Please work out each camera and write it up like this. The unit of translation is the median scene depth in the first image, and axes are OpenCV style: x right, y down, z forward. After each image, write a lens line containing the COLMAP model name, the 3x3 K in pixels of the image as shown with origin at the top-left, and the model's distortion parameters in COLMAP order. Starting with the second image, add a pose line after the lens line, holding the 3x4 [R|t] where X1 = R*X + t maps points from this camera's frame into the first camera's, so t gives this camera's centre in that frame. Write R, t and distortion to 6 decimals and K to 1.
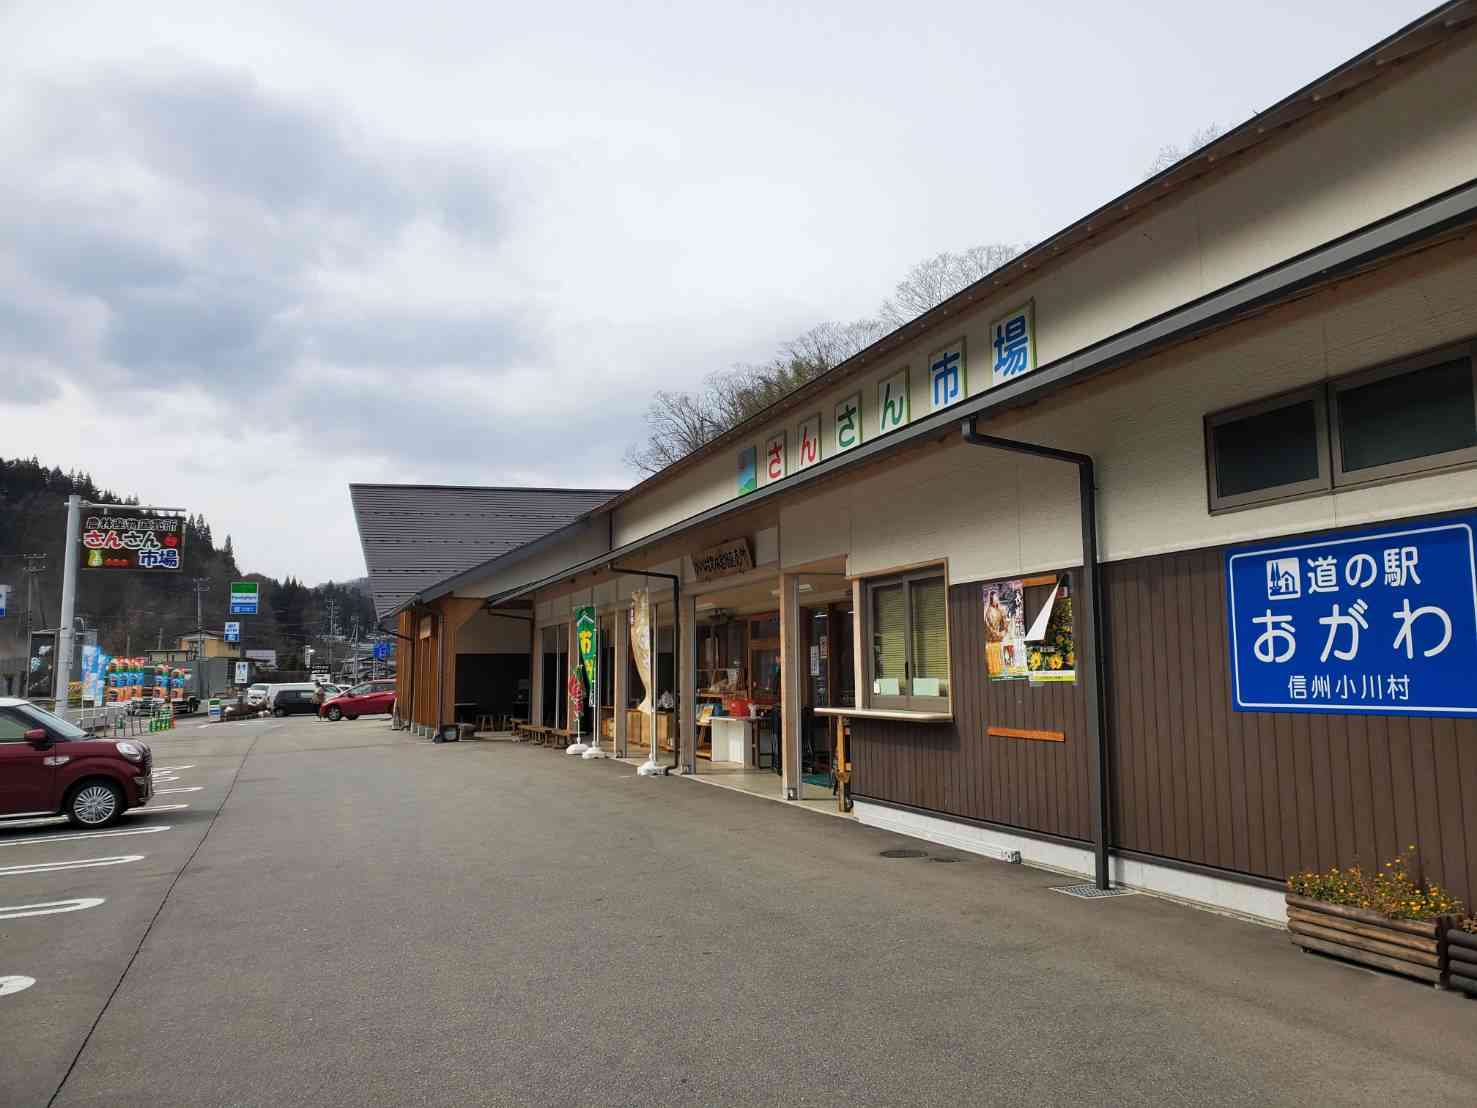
lens RADIAL K [[1121.0, 0, 752.4], [0, 1121.0, 550.0], [0, 0, 1]] dist [0.057627, -0.044740]
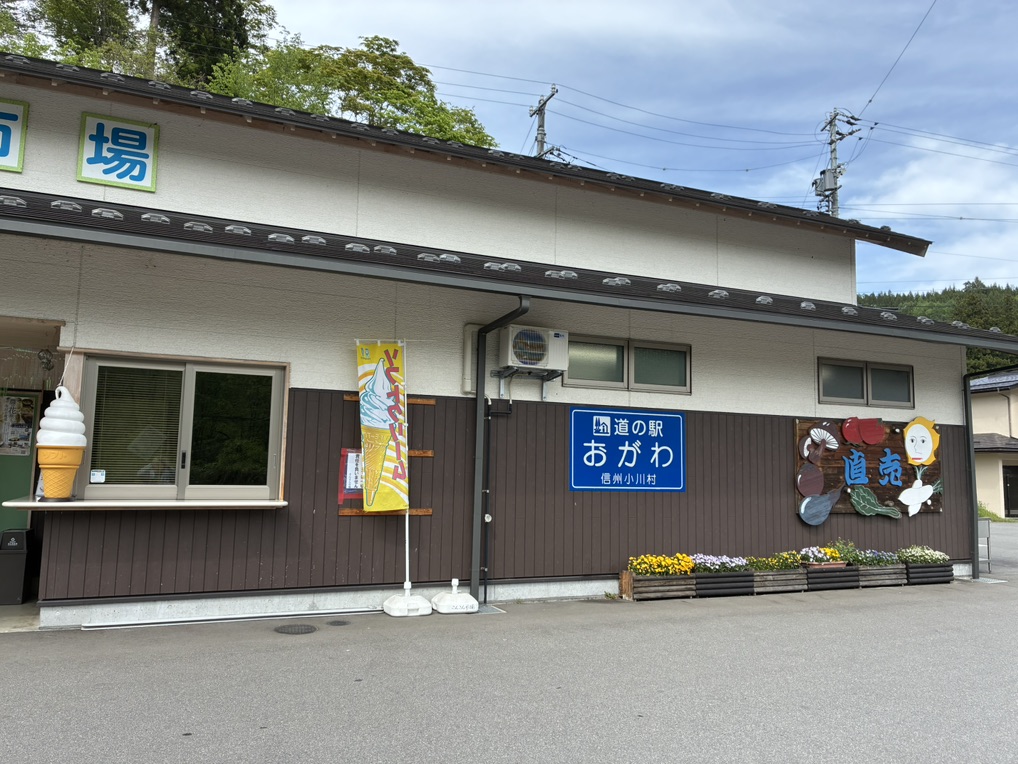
lens RADIAL K [[772.6, 0, 505.7], [0, 772.6, 379.6], [0, 0, 1]] dist [0.057627, -0.044740]
pose [[-0.041325, 0.128729, 0.990818, -0.978289], [-0.129554, 0.982603, -0.133065, 0.160668], [-0.990711, -0.133863, -0.023928, 1.282628]]
